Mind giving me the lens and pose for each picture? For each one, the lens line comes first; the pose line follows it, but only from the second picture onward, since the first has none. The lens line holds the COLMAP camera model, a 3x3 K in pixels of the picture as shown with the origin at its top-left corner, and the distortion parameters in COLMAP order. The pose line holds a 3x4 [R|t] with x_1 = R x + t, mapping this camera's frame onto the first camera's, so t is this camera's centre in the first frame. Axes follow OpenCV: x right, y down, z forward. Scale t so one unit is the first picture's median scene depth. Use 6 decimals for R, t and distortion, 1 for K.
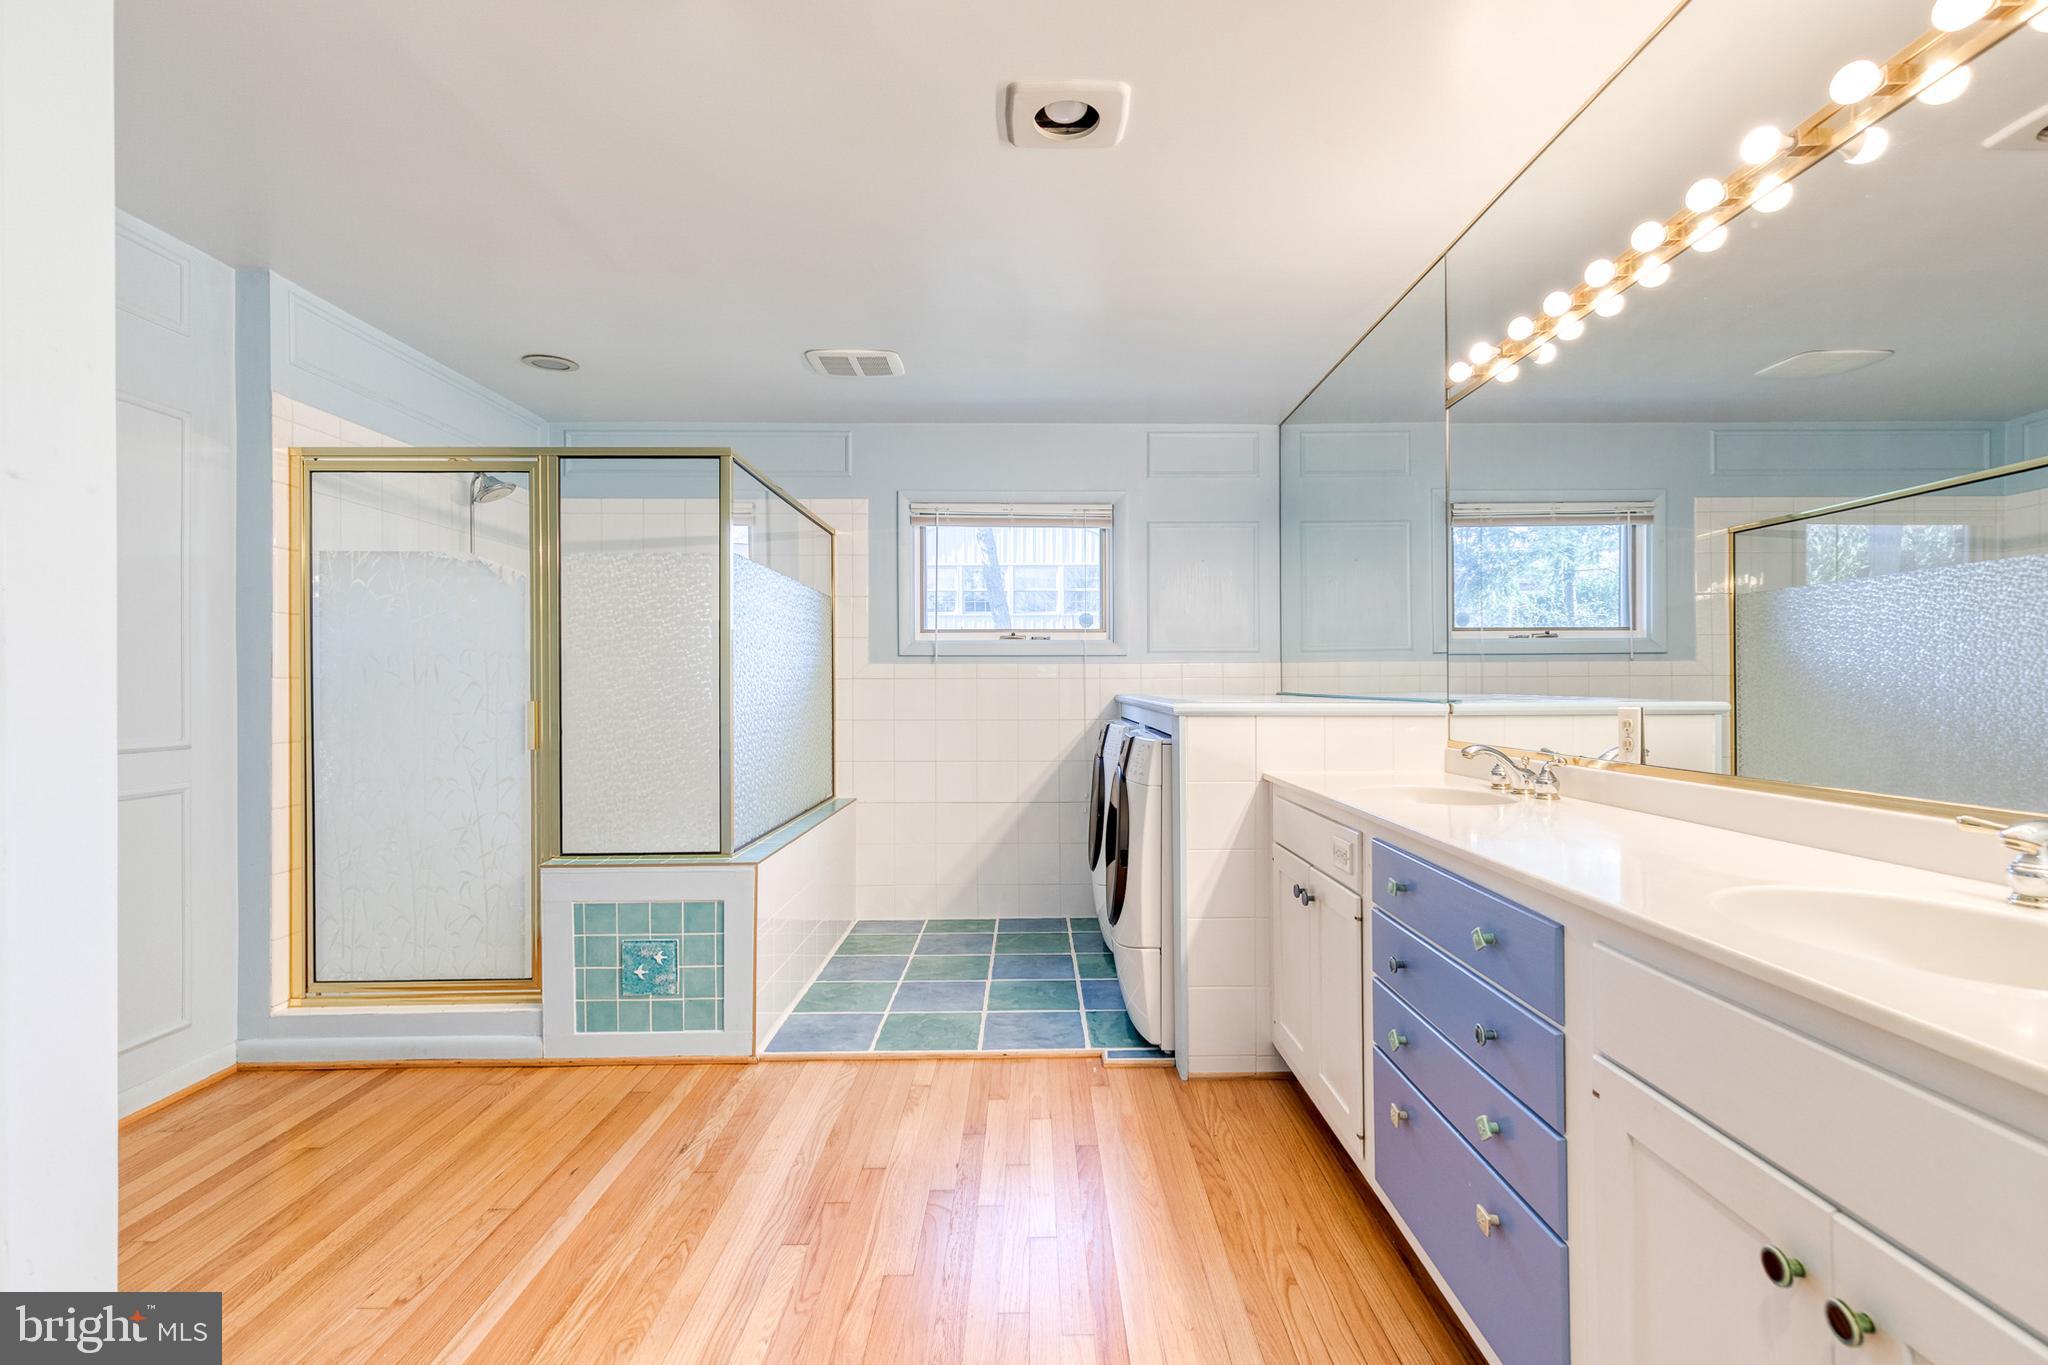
lens RADIAL K [[931.7, 0, 1033.1], [0, 931.7, 686.8], [0, 0, 1]] dist [0.004963, -0.001265]
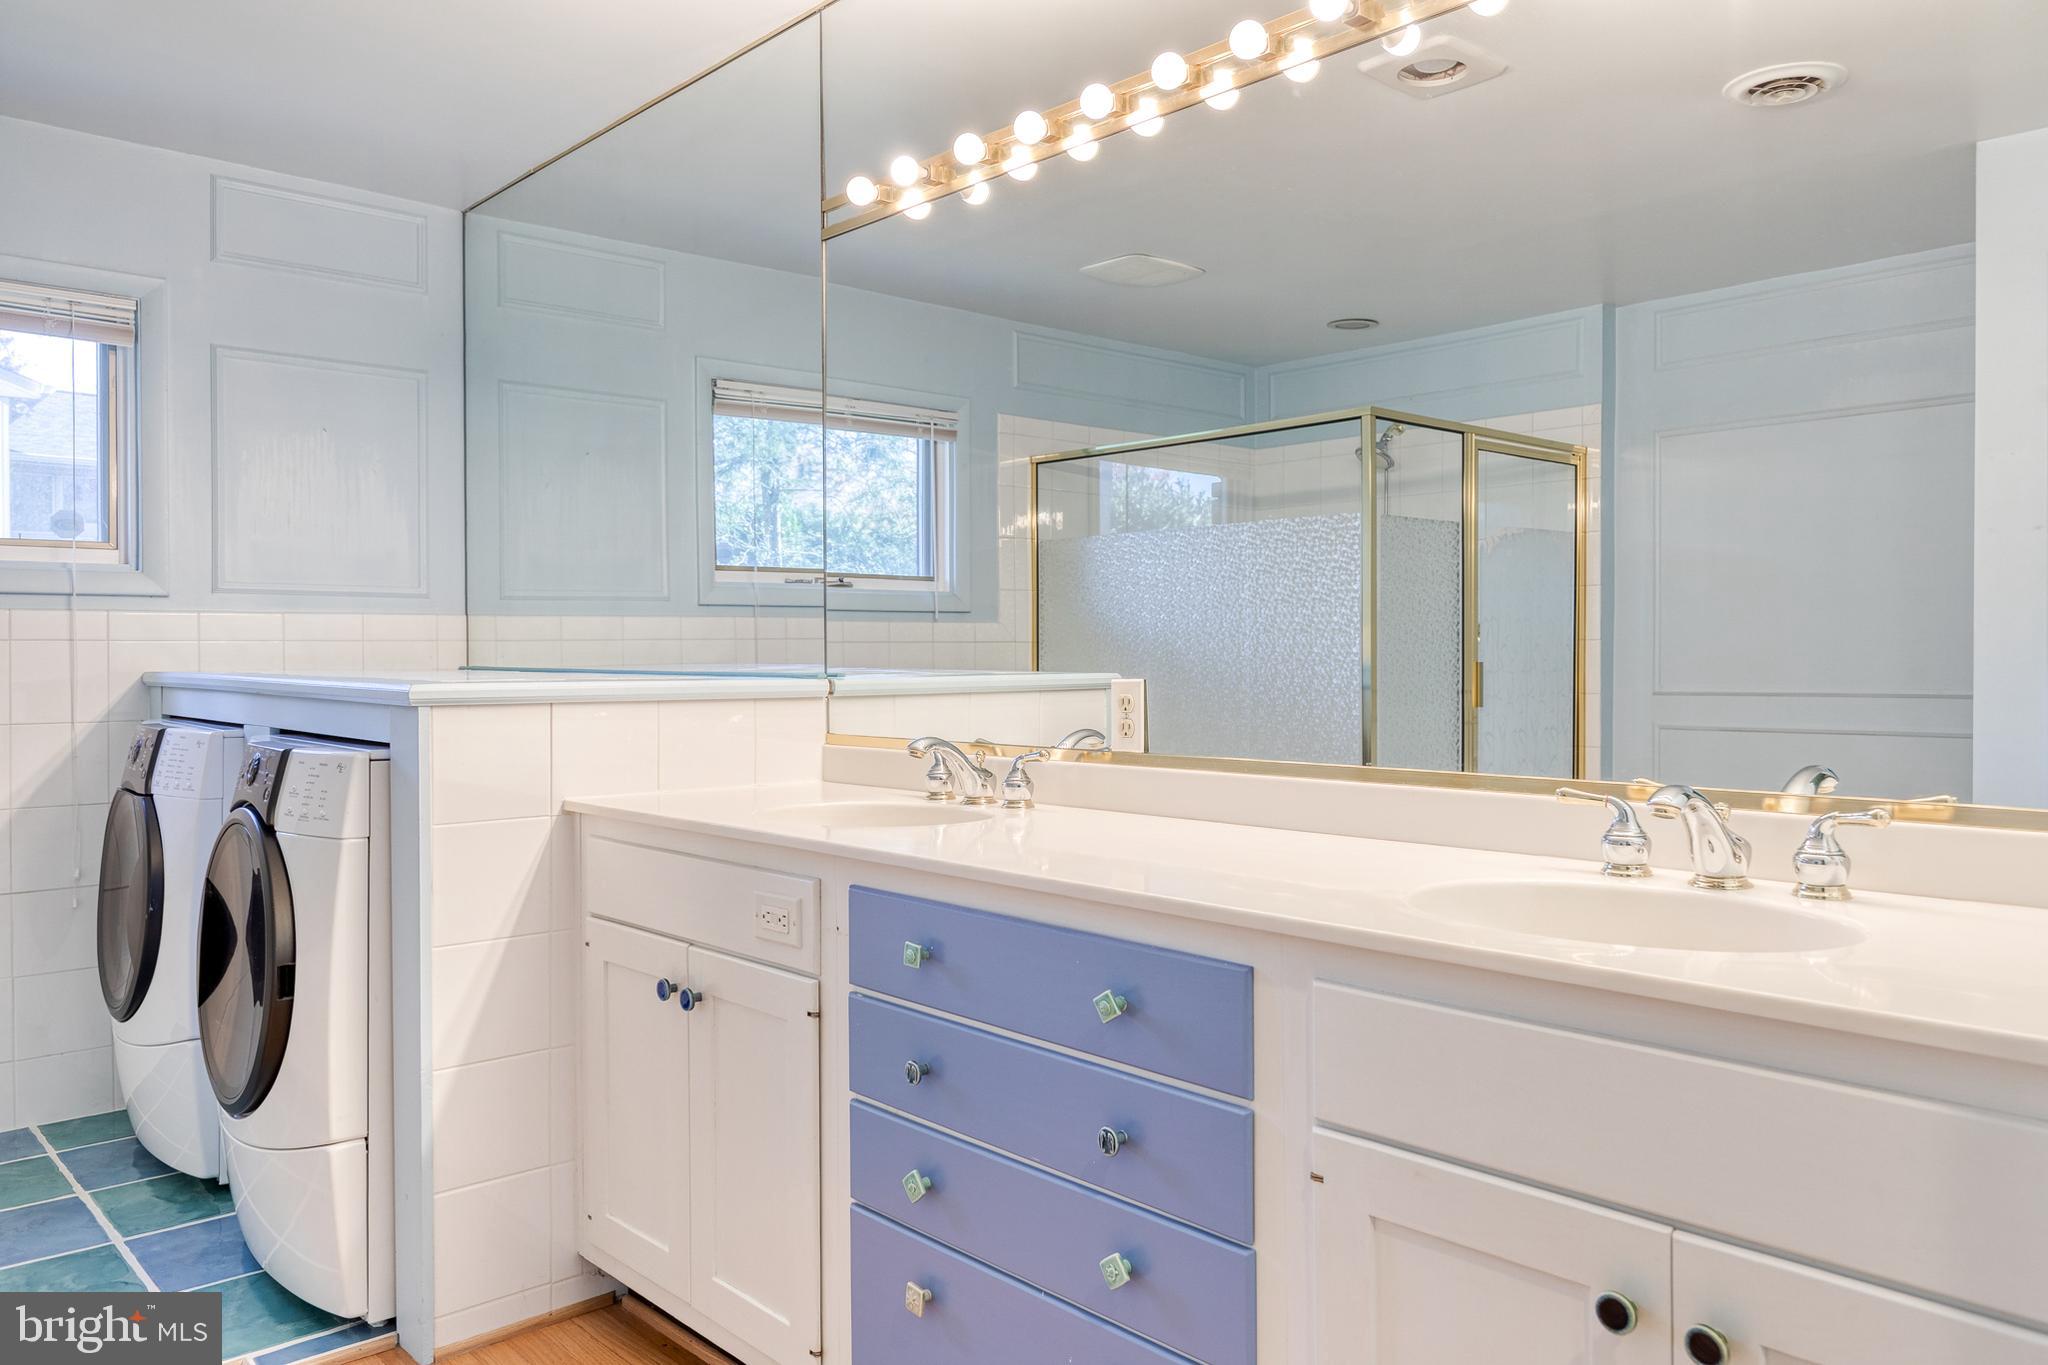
lens RADIAL K [[1481.2, 0, 1046.1], [0, 1481.2, 662.9], [0, 0, 1]] dist [-0.000471, 0.002075]
pose [[0.739827, -0.002633, 0.672792, -0.148356], [0.001353, 0.999996, 0.002426, 0.003402], [-0.672796, -0.000884, 0.739827, 0.096611]]
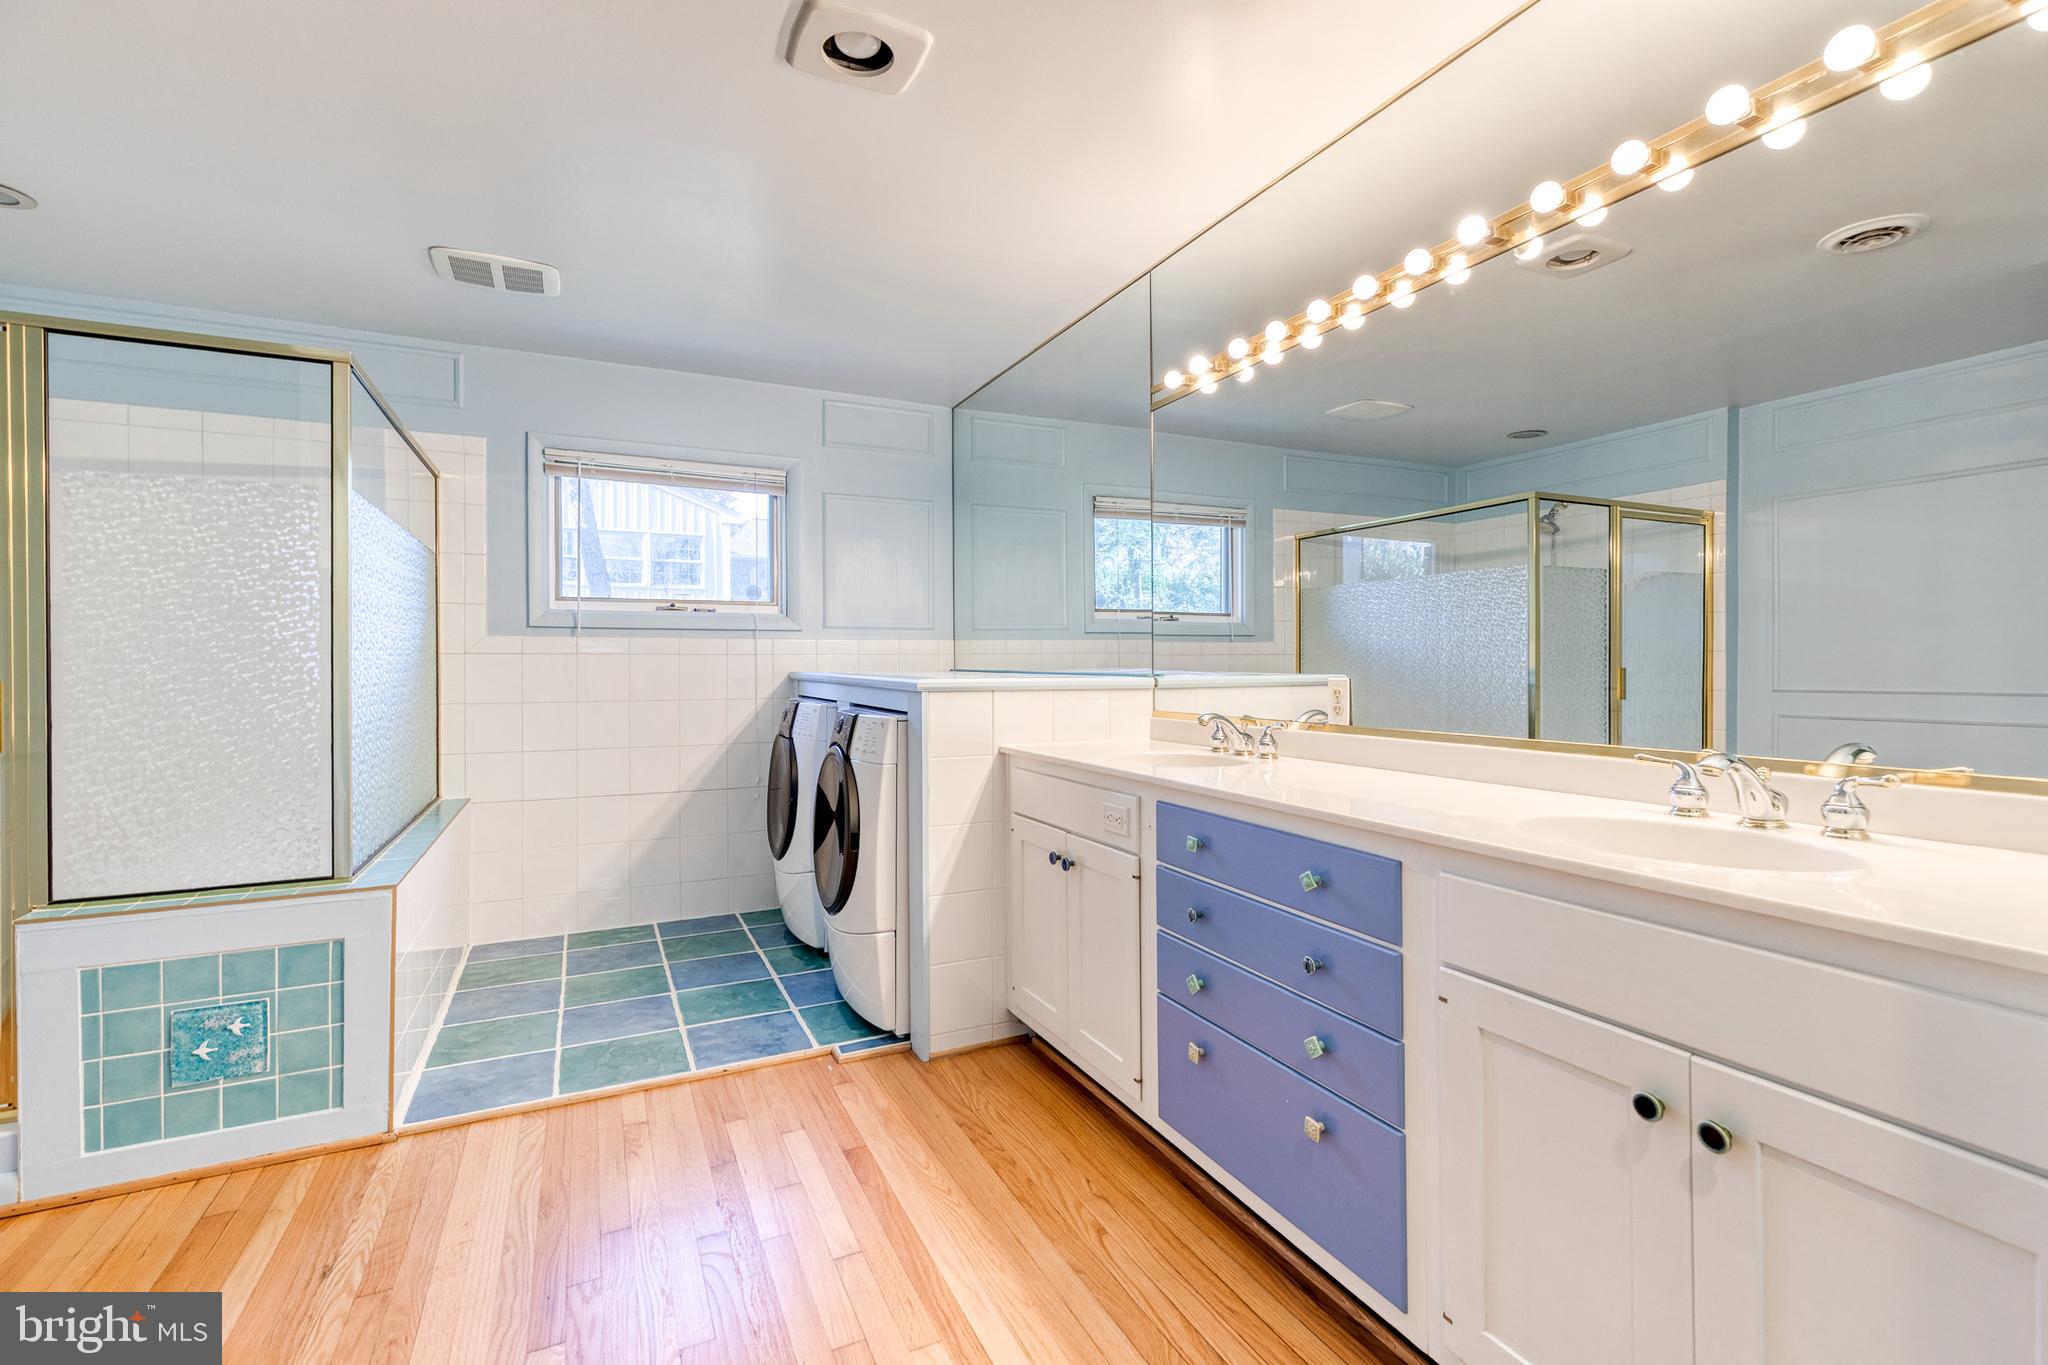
lens RADIAL K [[931.7, 0, 1035.7], [0, 931.7, 666.3], [0, 0, 1]] dist [0.004963, -0.001265]
pose [[0.903422, -0.000782, 0.428751, -0.146725], [0.000580, 1.000000, 0.000603, 0.003753], [-0.428751, -0.000296, 0.903423, 0.057268]]
